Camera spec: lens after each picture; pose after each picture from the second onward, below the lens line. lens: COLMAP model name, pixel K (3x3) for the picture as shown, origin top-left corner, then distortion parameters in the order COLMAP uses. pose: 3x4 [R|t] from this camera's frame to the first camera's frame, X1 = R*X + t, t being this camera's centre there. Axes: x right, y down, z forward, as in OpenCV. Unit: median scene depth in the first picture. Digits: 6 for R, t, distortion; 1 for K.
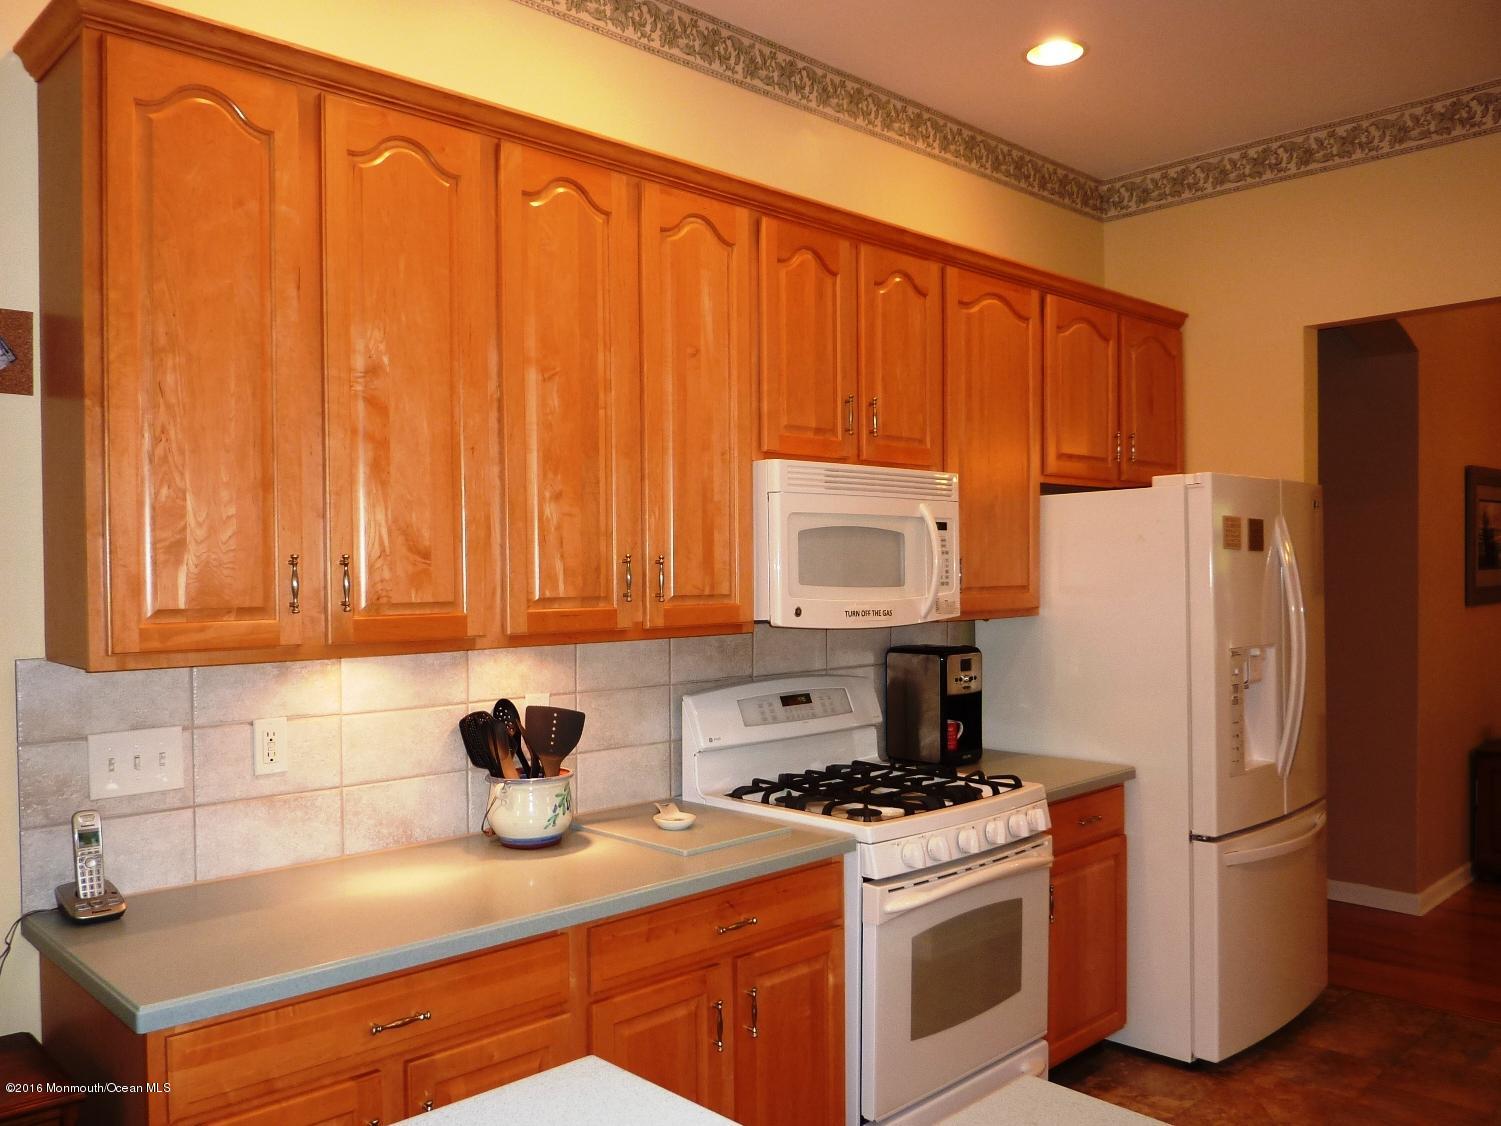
lens RADIAL K [[1182.5, 0, 728.0], [0, 1182.5, 593.6], [0, 0, 1]] dist [-0.015694, -0.018019]
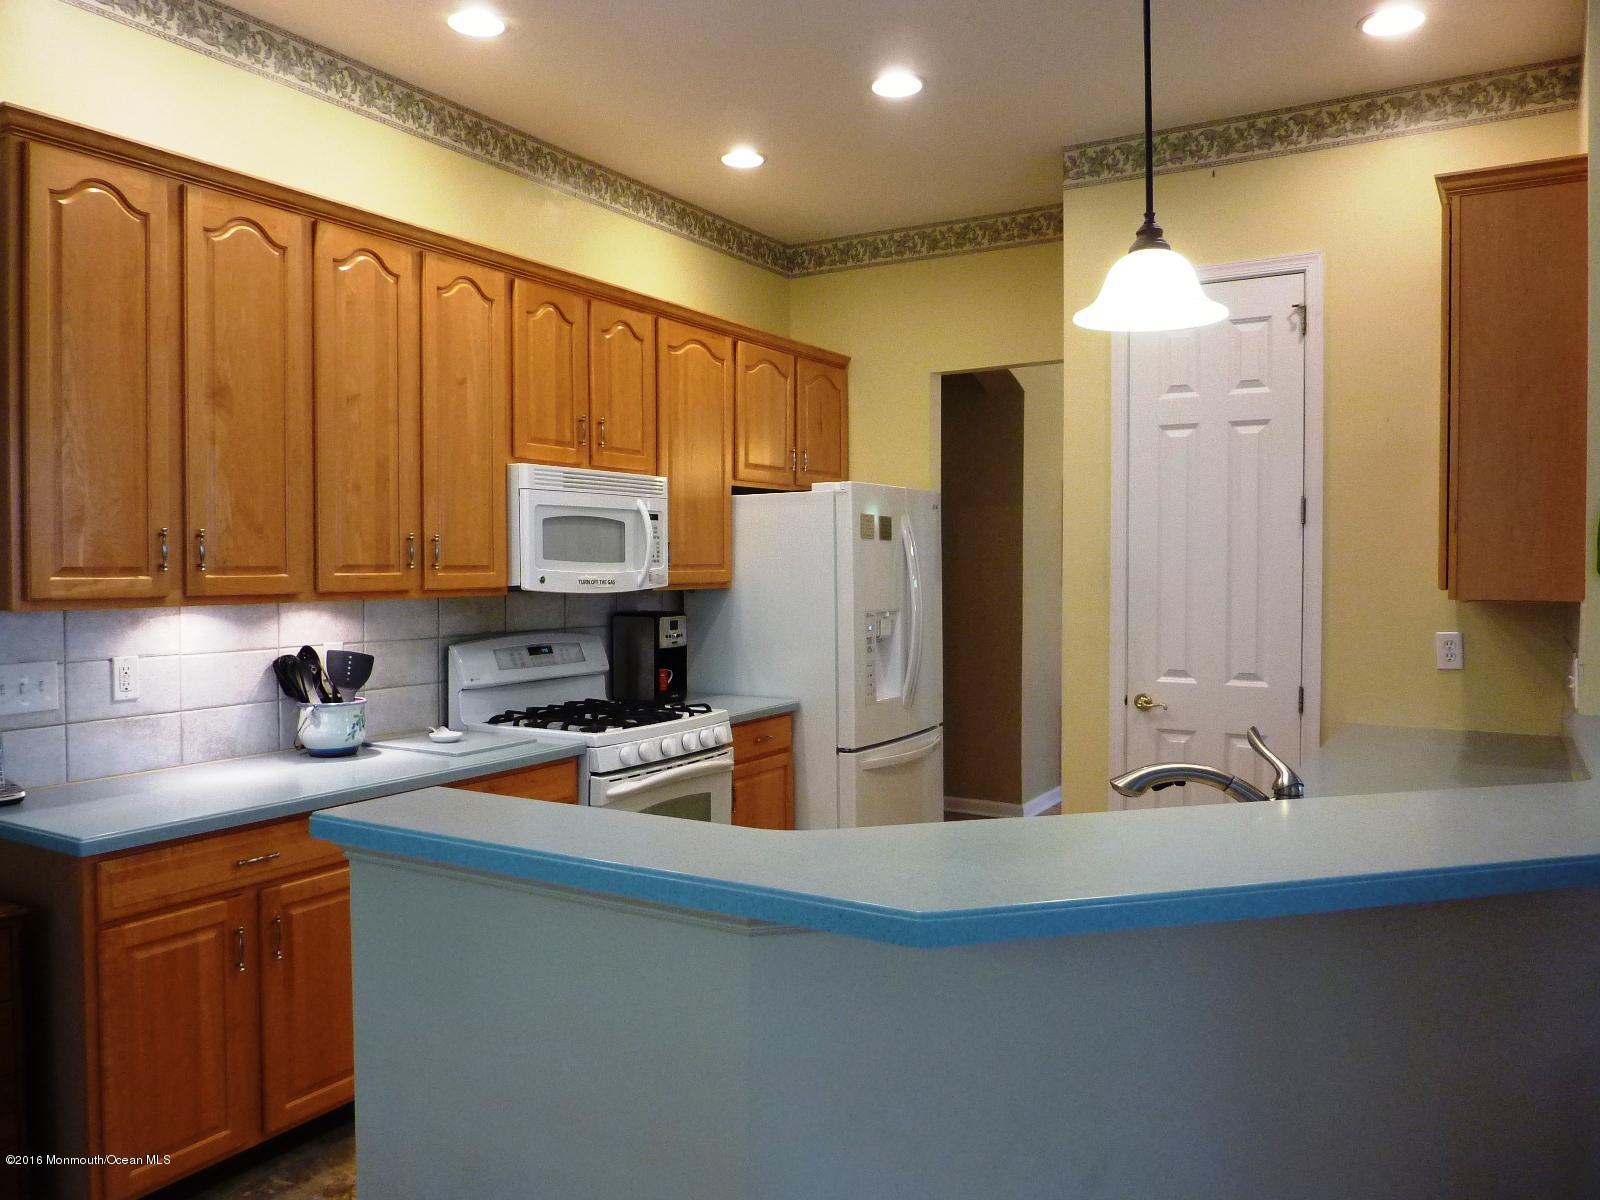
lens RADIAL K [[1182.4, 0, 796.1], [0, 1182.4, 596.0], [0, 0, 1]] dist [-0.018009, -0.015738]
pose [[0.962653, 0.000984, 0.270735, -0.024369], [-0.003243, 0.999964, 0.007895, 0.021564], [-0.270717, -0.008478, 0.962622, -0.335553]]
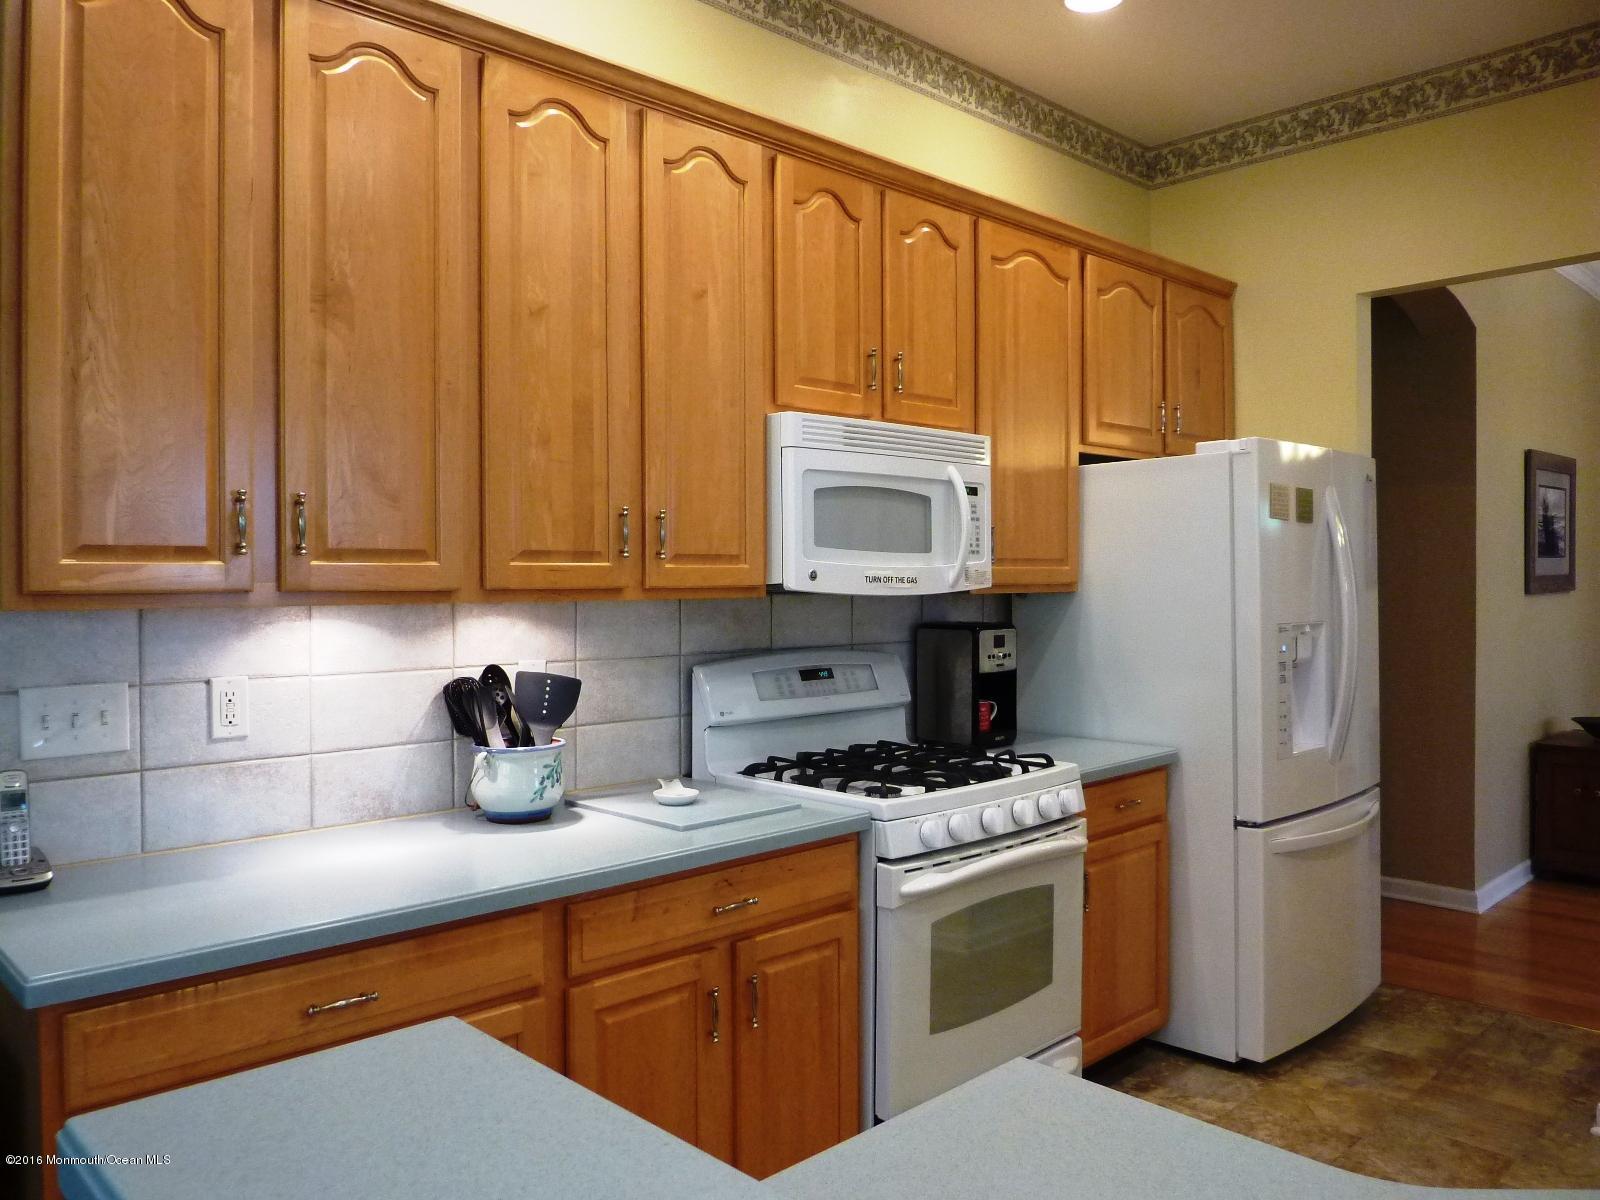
lens RADIAL K [[1182.4, 0, 792.7], [0, 1182.4, 591.2], [0, 0, 1]] dist [-0.018009, -0.015738]
pose [[0.999981, 0.005239, 0.003261, 0.038085], [-0.005211, 0.999952, -0.008298, 0.034434], [-0.003305, 0.008281, 0.999960, 0.061447]]
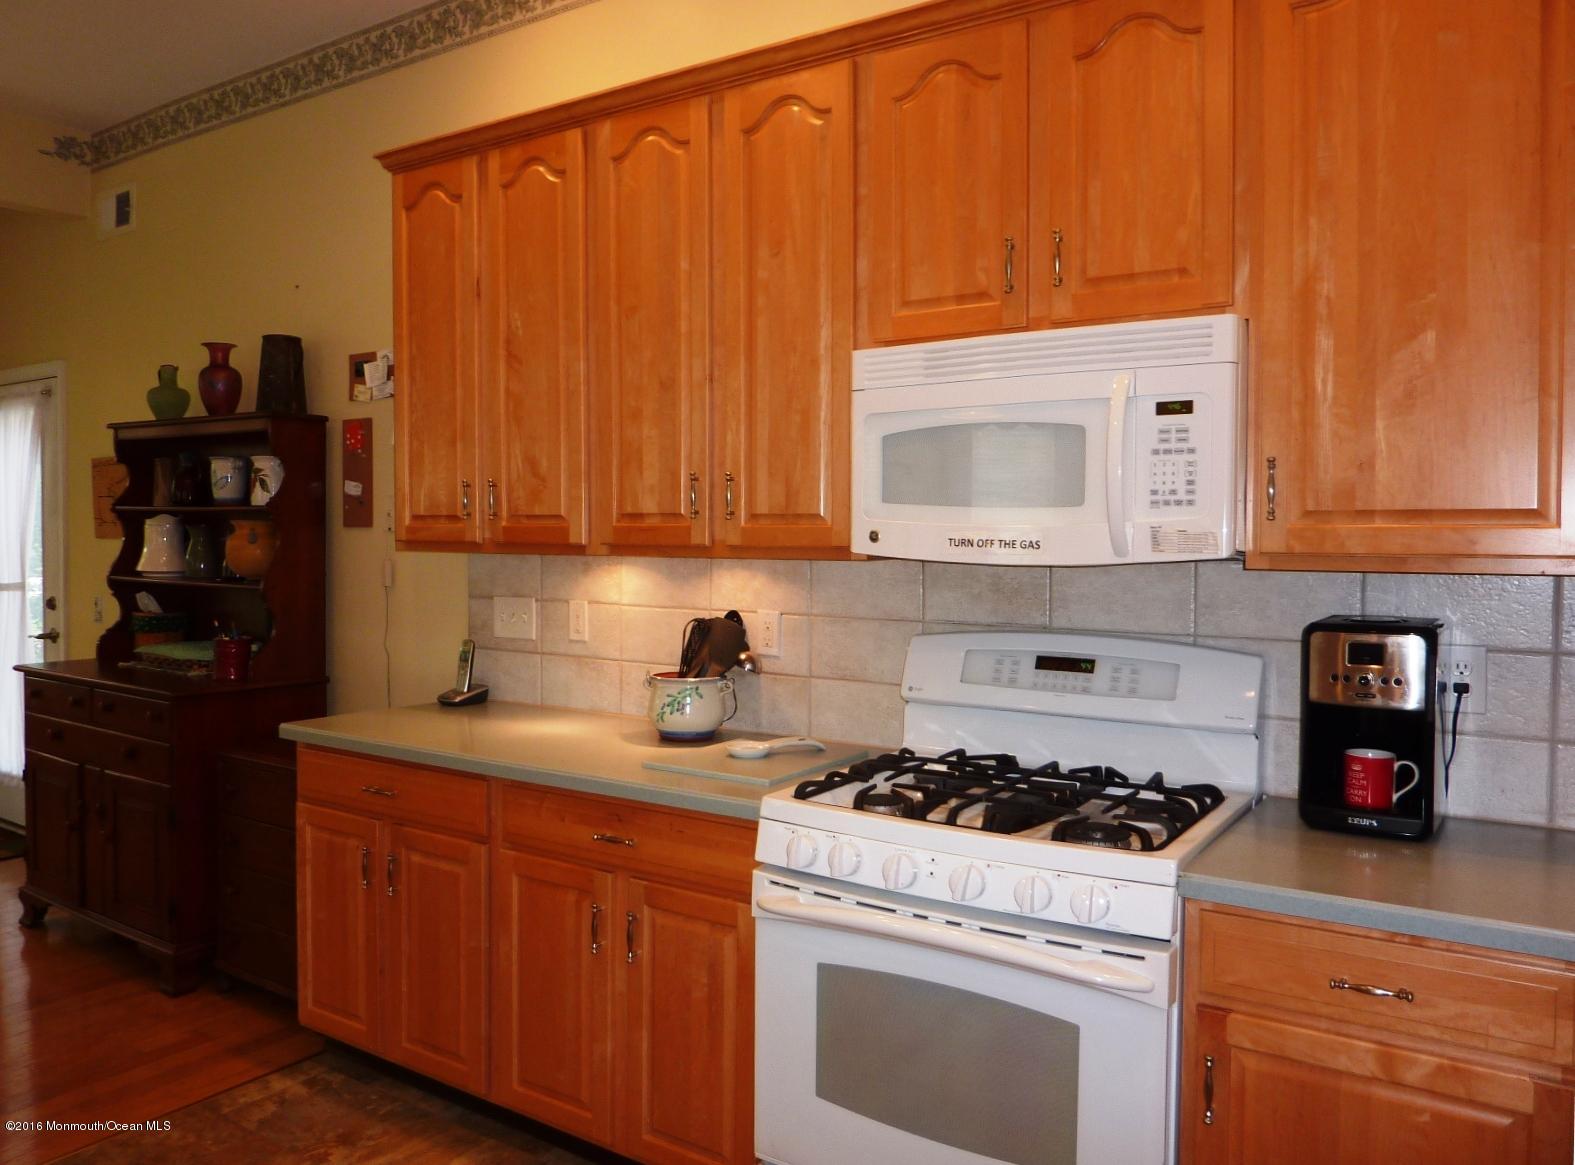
lens RADIAL K [[1164.0, 0, 783.9], [0, 1164.0, 579.1], [0, 0, 1]] dist [-0.018009, -0.015738]
pose [[0.223861, 0.049652, -0.973355, 0.781836], [-0.025282, 0.998661, 0.045128, 0.009835], [0.974293, 0.014506, 0.224817, 0.727310]]
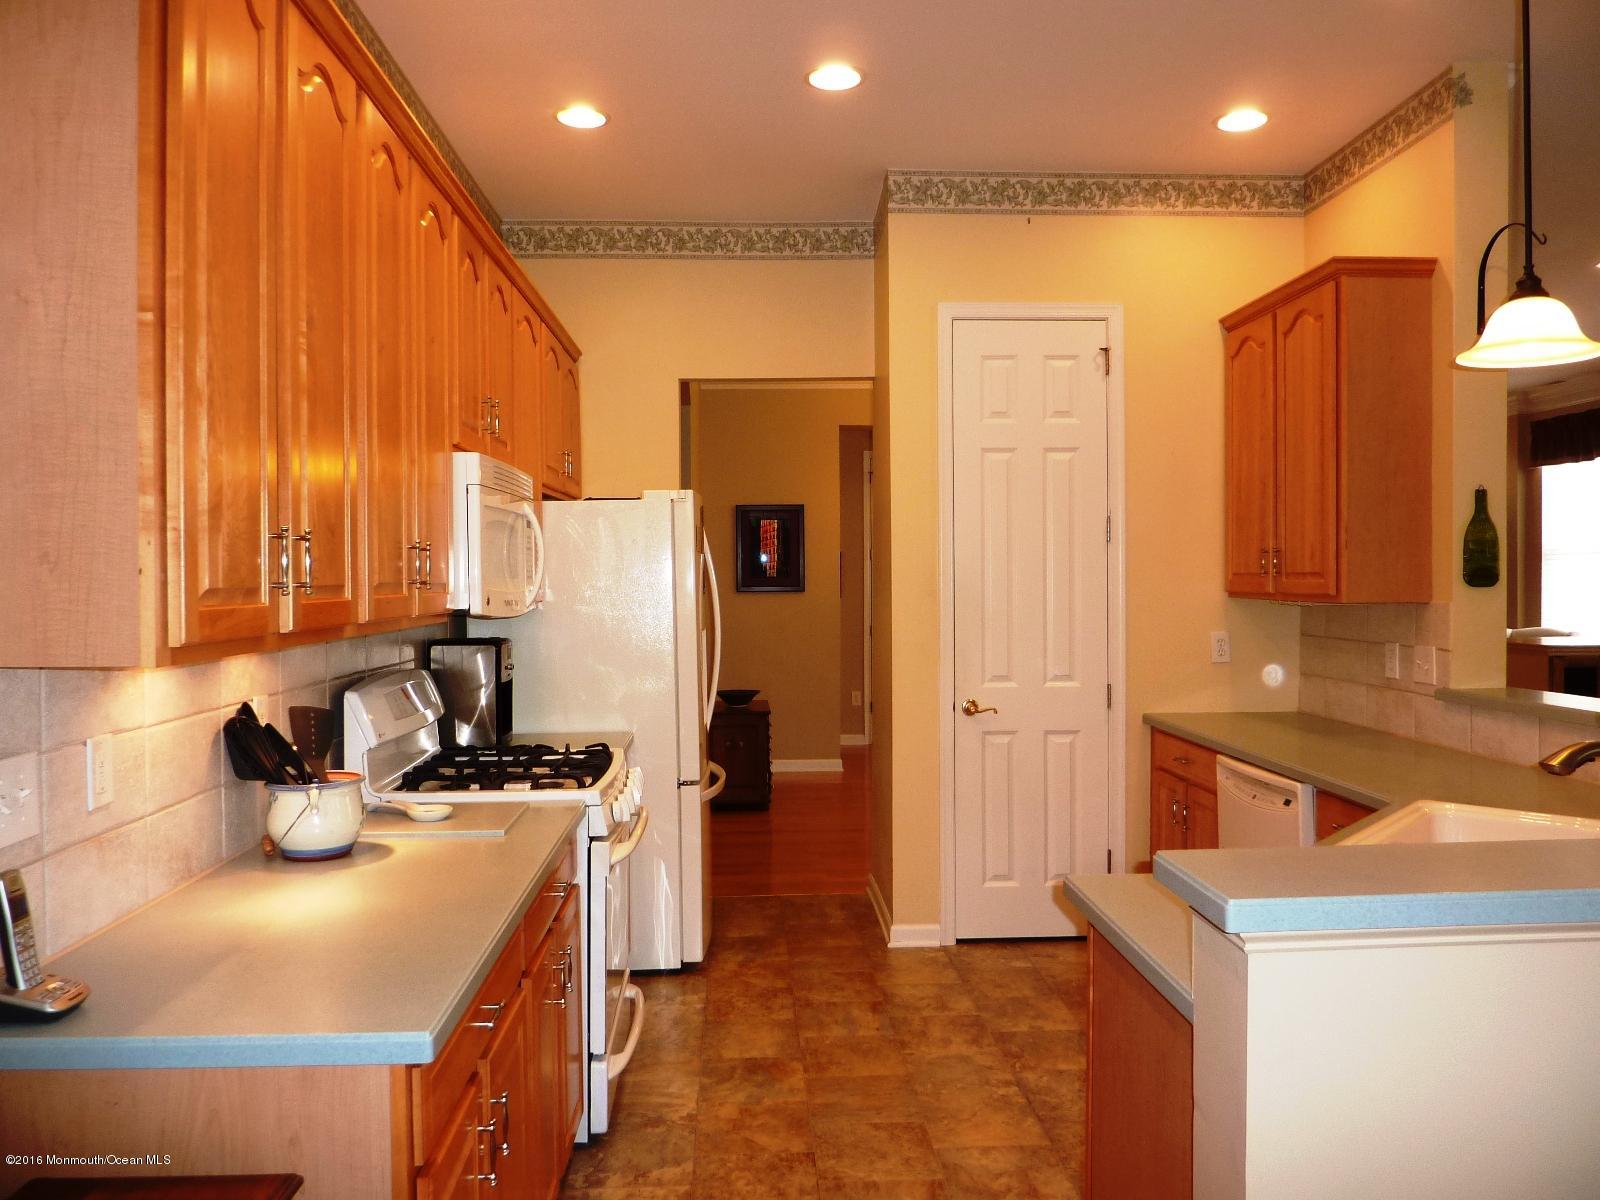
lens RADIAL K [[1182.4, 0, 793.5], [0, 1182.4, 597.3], [0, 0, 1]] dist [-0.018009, -0.015738]
pose [[0.652803, -0.008624, 0.757478, -0.530373], [0.016525, 0.999859, -0.002858, 0.018938], [-0.757347, 0.014383, 0.652854, 0.110502]]
